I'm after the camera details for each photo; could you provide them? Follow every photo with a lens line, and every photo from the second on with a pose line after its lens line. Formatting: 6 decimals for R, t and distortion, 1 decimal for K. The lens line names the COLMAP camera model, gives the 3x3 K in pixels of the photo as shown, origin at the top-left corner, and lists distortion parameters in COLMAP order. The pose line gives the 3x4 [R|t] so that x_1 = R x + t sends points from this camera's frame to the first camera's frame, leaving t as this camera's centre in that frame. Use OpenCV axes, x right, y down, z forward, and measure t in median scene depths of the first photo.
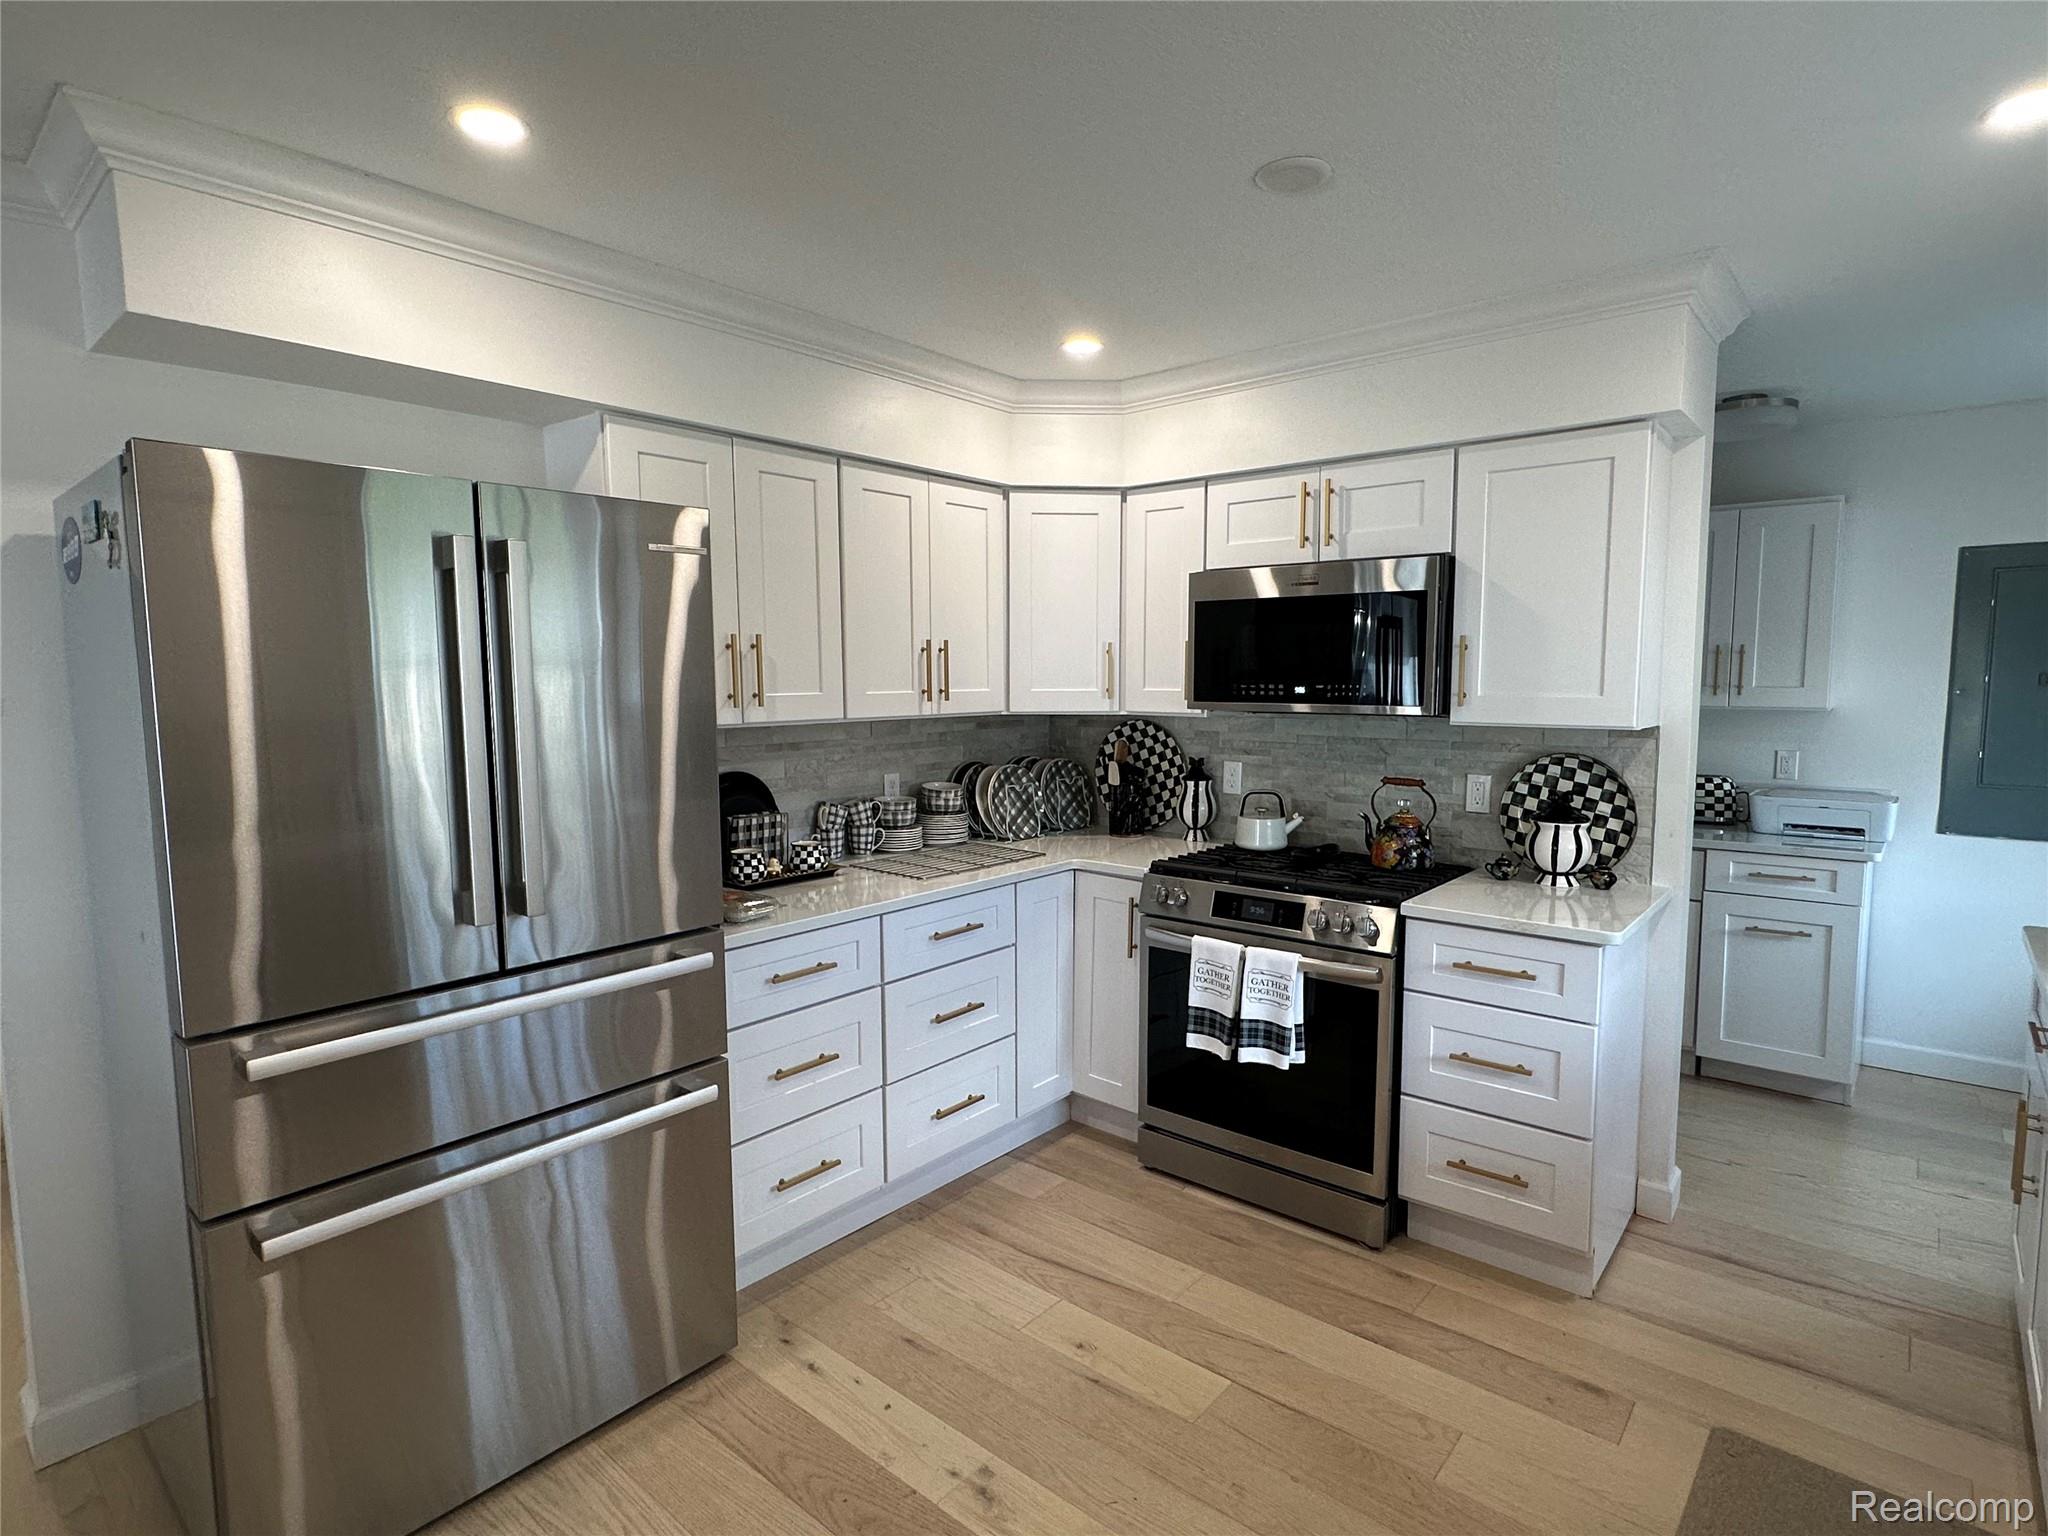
lens RADIAL K [[1054.1, 0, 1022.5], [0, 1054.1, 772.0], [0, 0, 1]] dist [-0.001938, -0.000879]
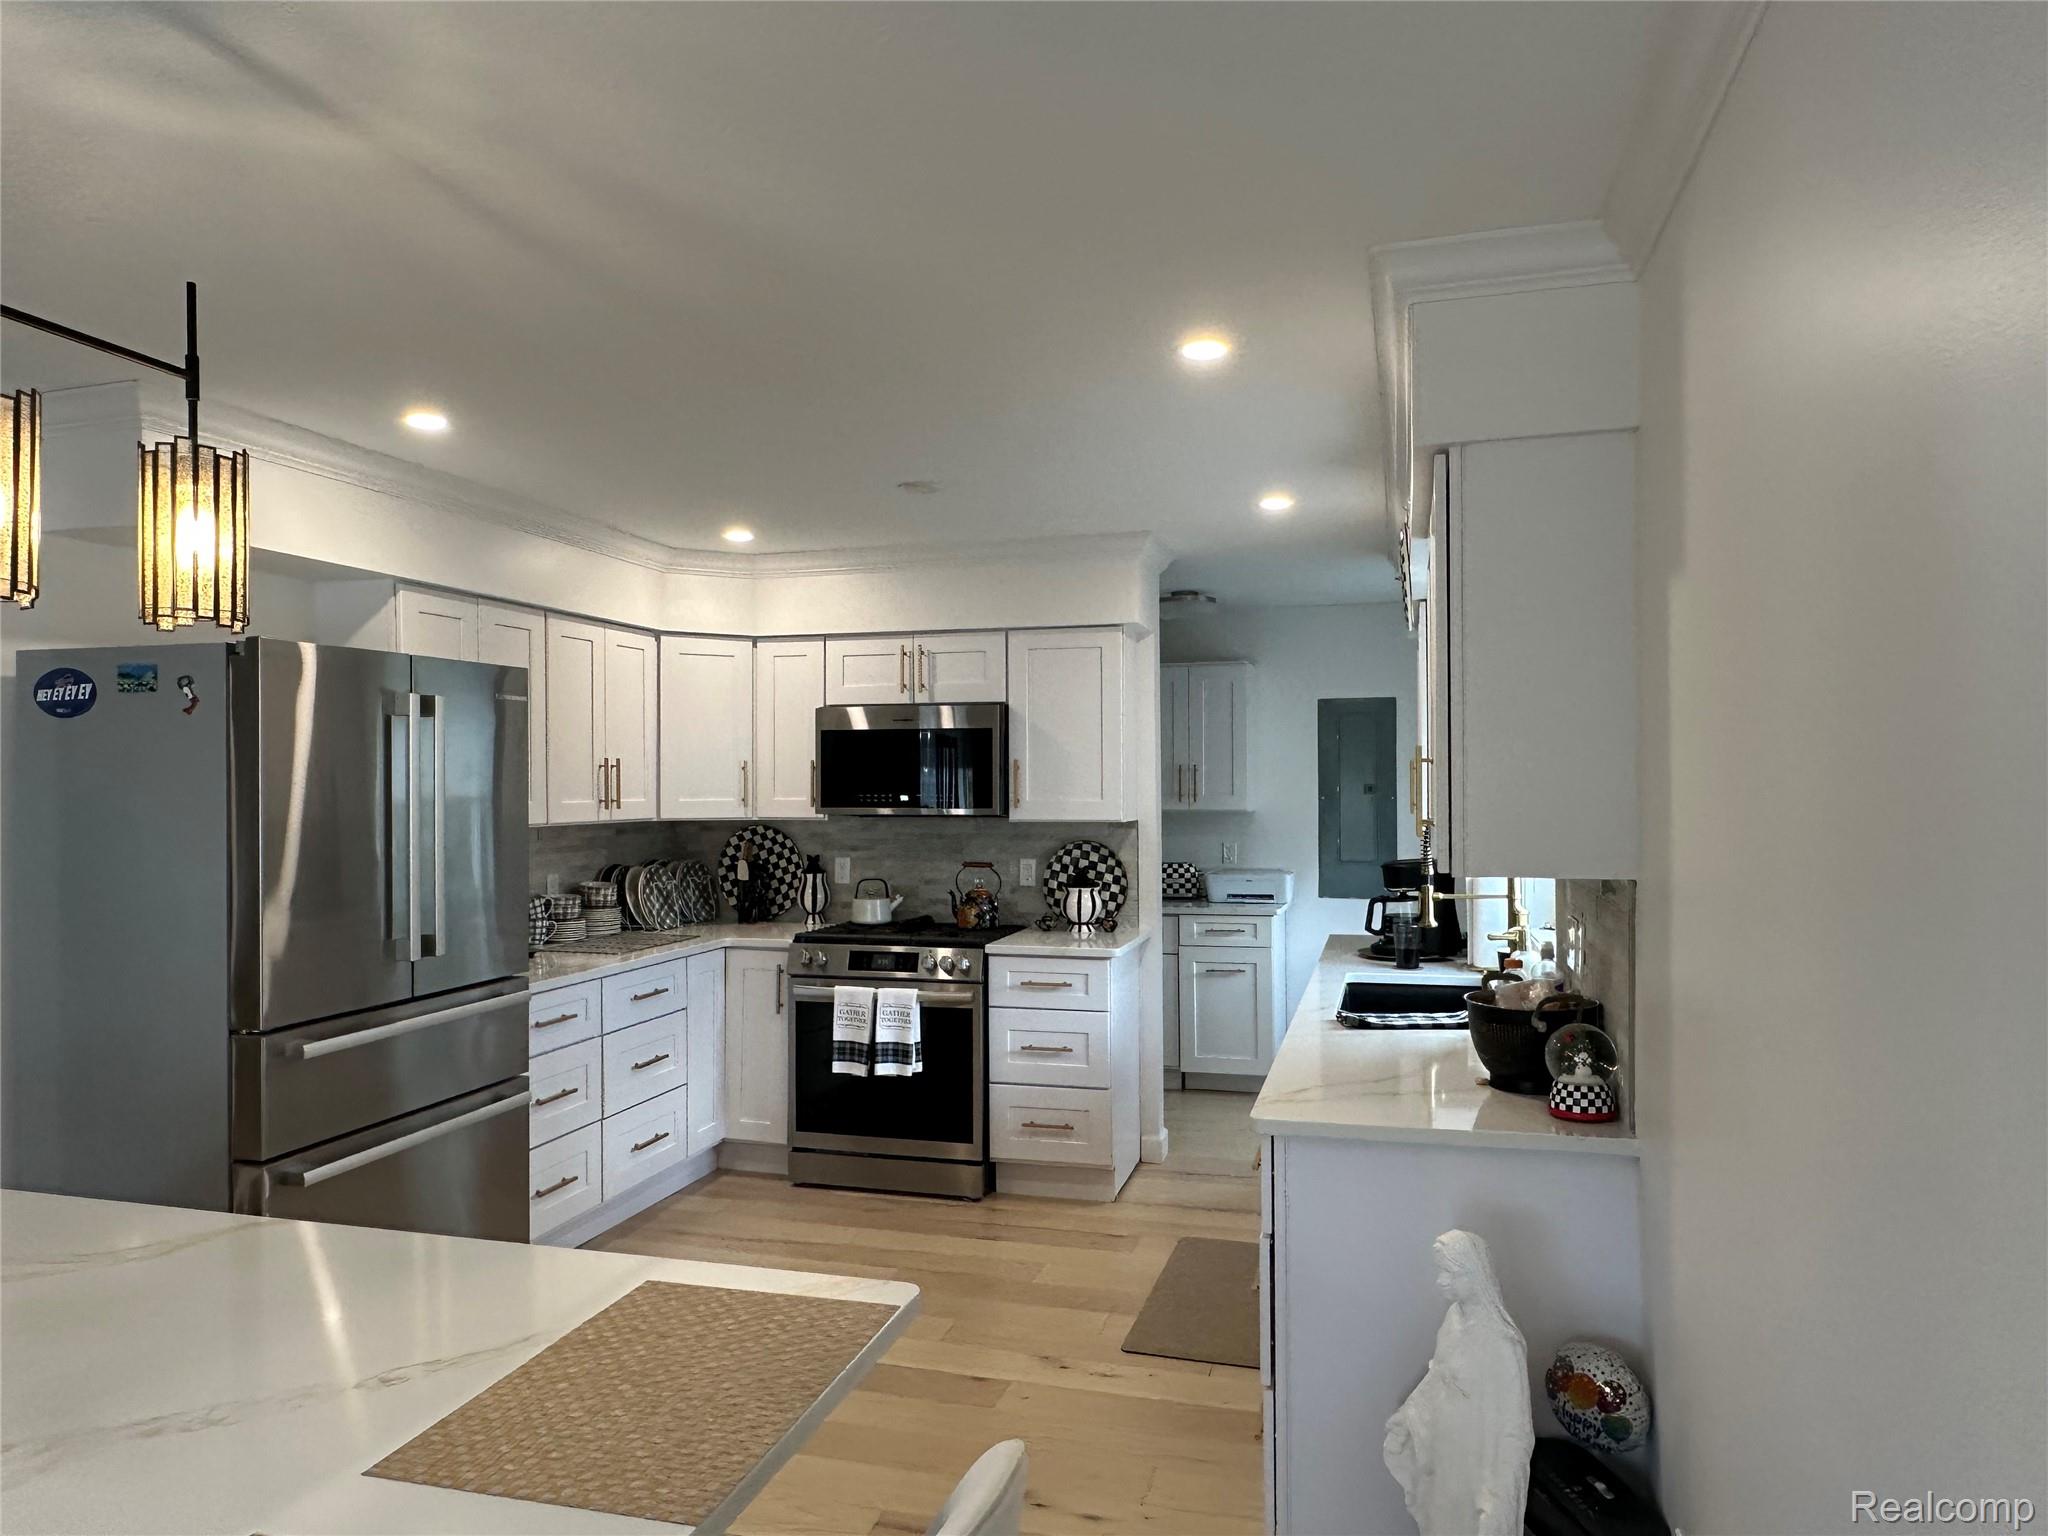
lens RADIAL K [[1335.4, 0, 1022.3], [0, 1335.4, 775.9], [0, 0, 1]] dist [-0.000457, -0.002949]
pose [[0.908799, 0.002182, 0.417229, -0.314944], [0.039977, 0.994930, -0.092280, 0.058022], [-0.415315, 0.100544, 0.904104, -0.612013]]
